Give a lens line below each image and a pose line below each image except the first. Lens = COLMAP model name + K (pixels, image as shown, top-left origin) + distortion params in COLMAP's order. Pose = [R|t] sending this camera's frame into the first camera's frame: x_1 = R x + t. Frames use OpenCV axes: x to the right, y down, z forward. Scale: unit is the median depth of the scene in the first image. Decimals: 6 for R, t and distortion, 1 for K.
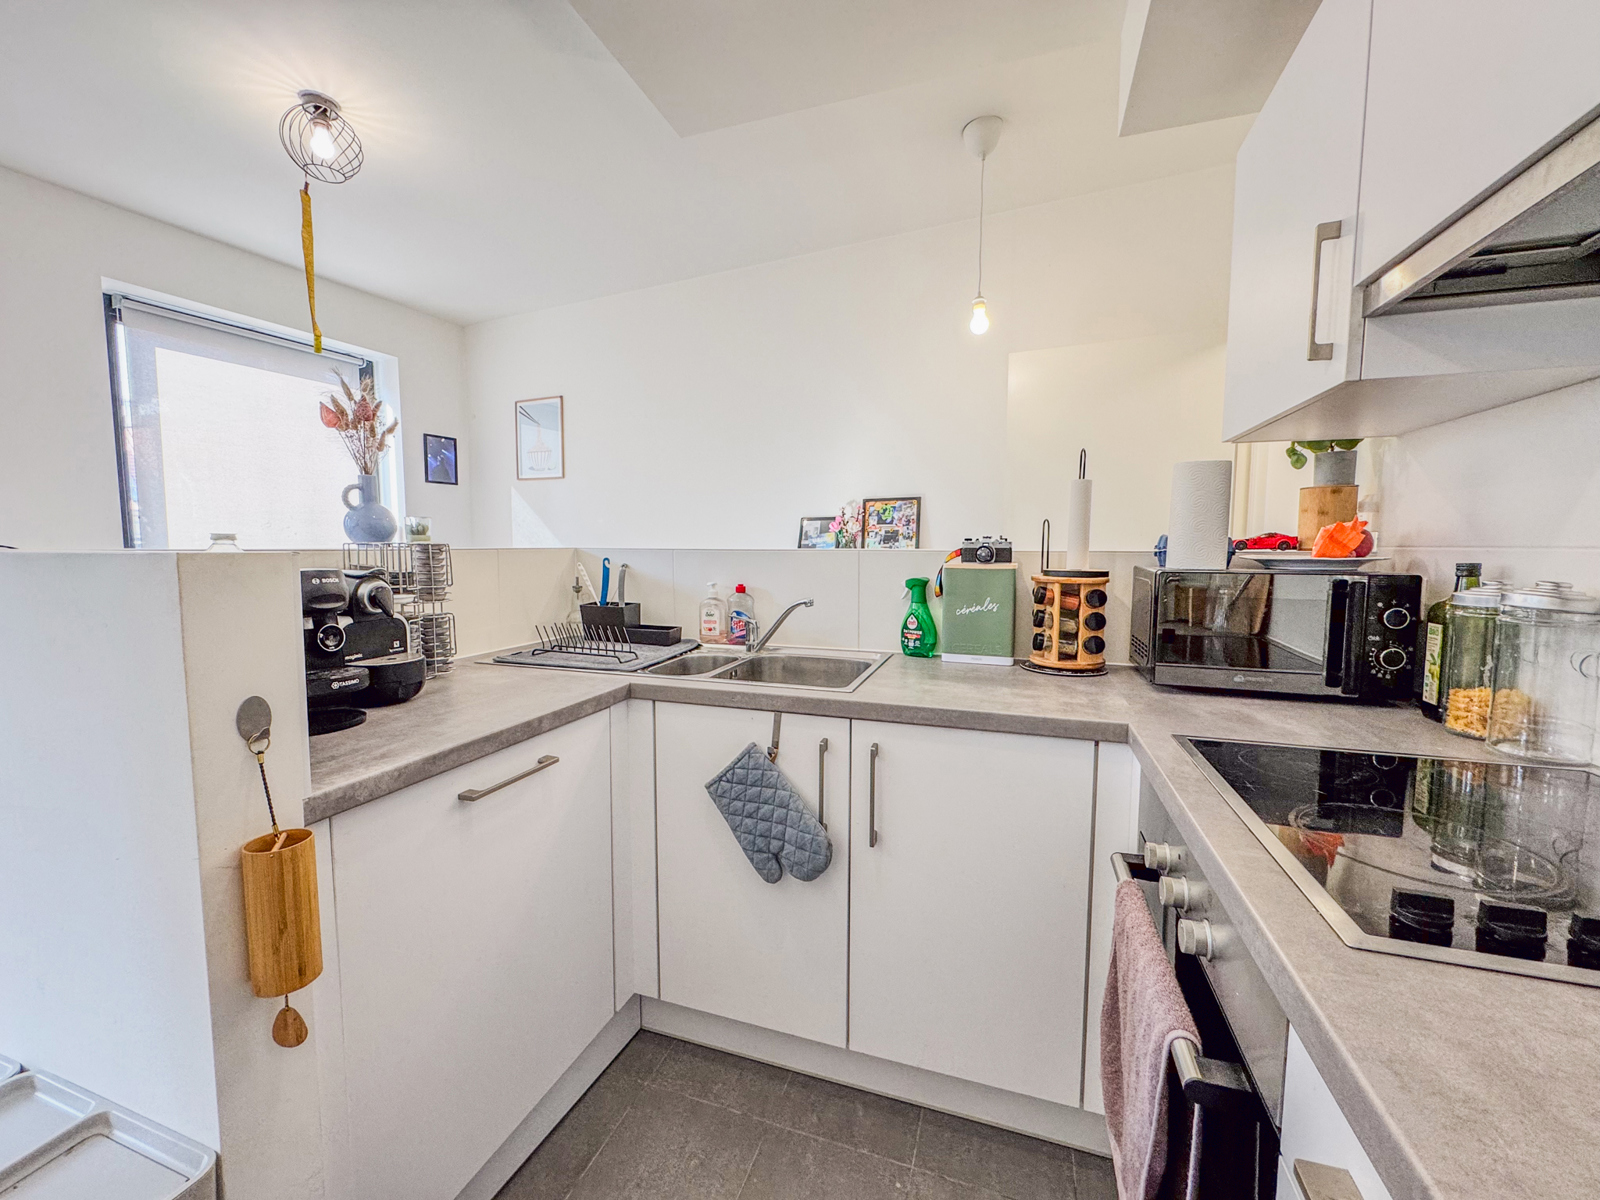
lens RADIAL K [[640.0, 0, 800.0], [0, 640.0, 600.0], [0, 0, 1]] dist [-0.001209, -0.000144]
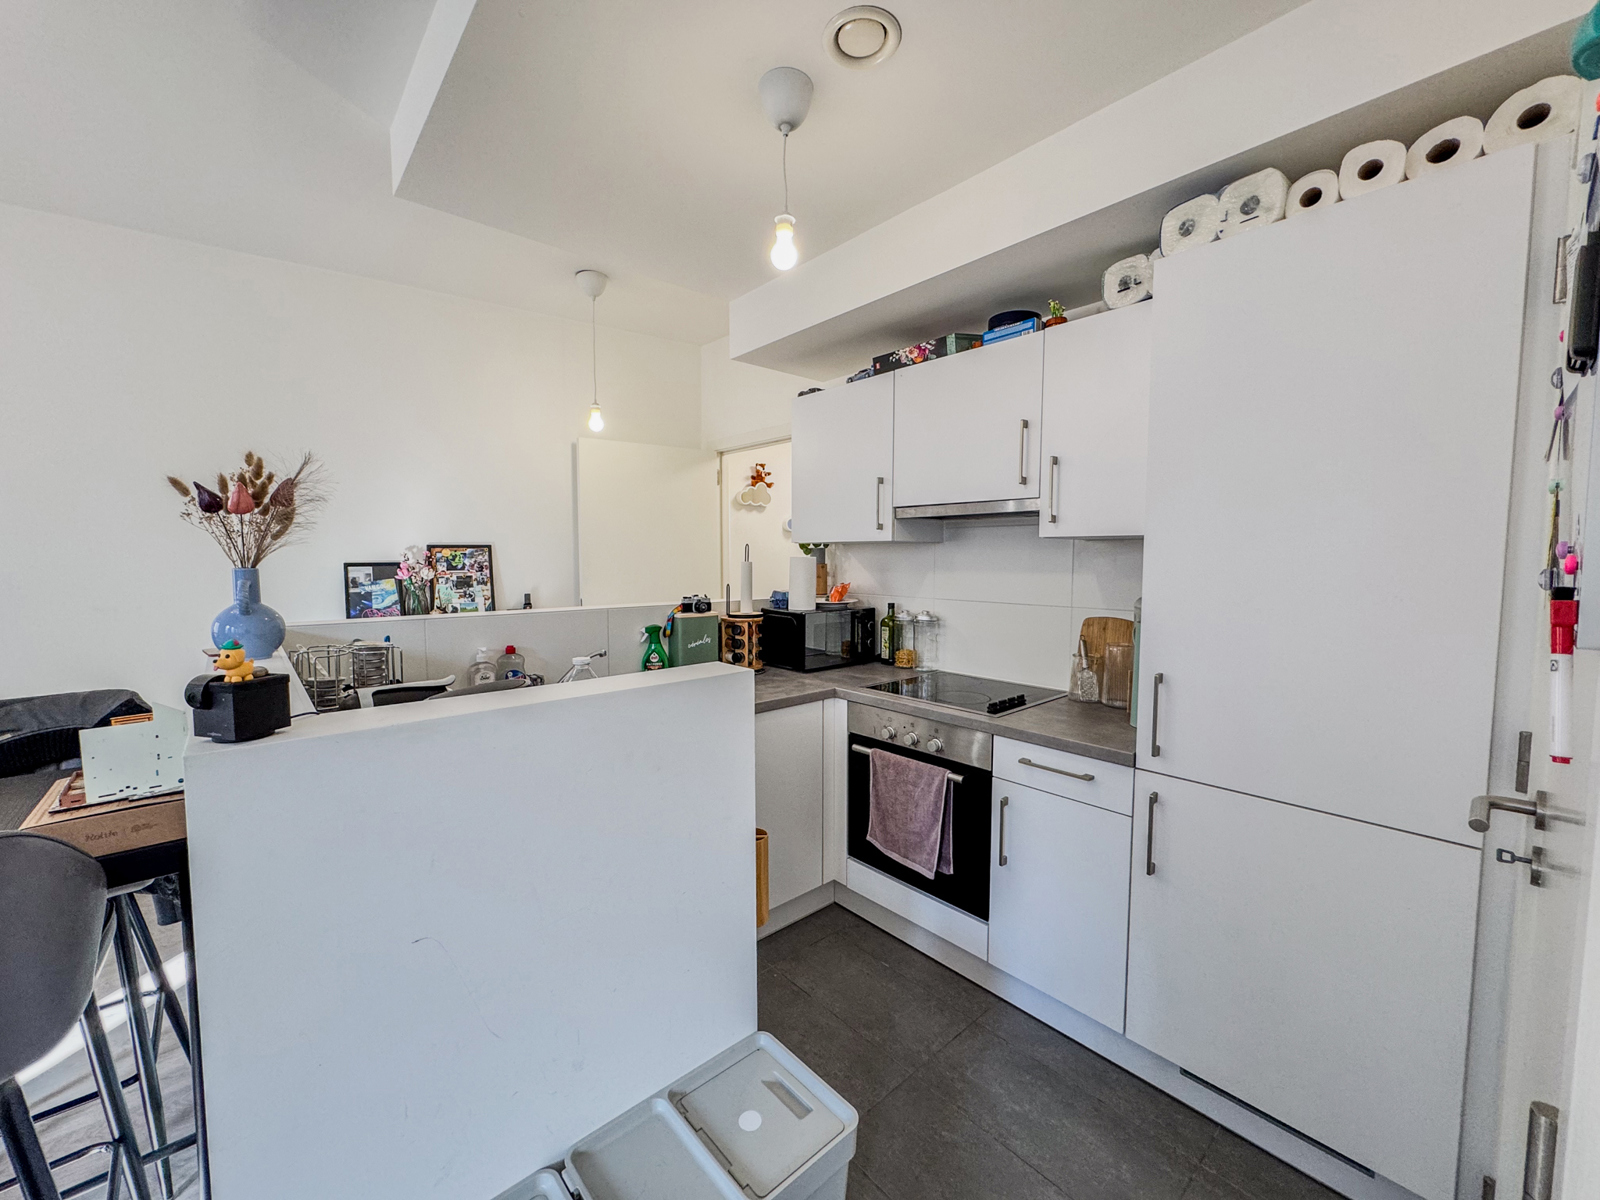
lens RADIAL K [[640.0, 0, 800.0], [0, 640.0, 600.0], [0, 0, 1]] dist [-0.001209, -0.000144]
pose [[0.495063, -0.062962, 0.866573, -0.500218], [0.072386, 0.996892, 0.031078, -0.063711], [-0.865837, 0.047342, 0.498082, 0.006832]]
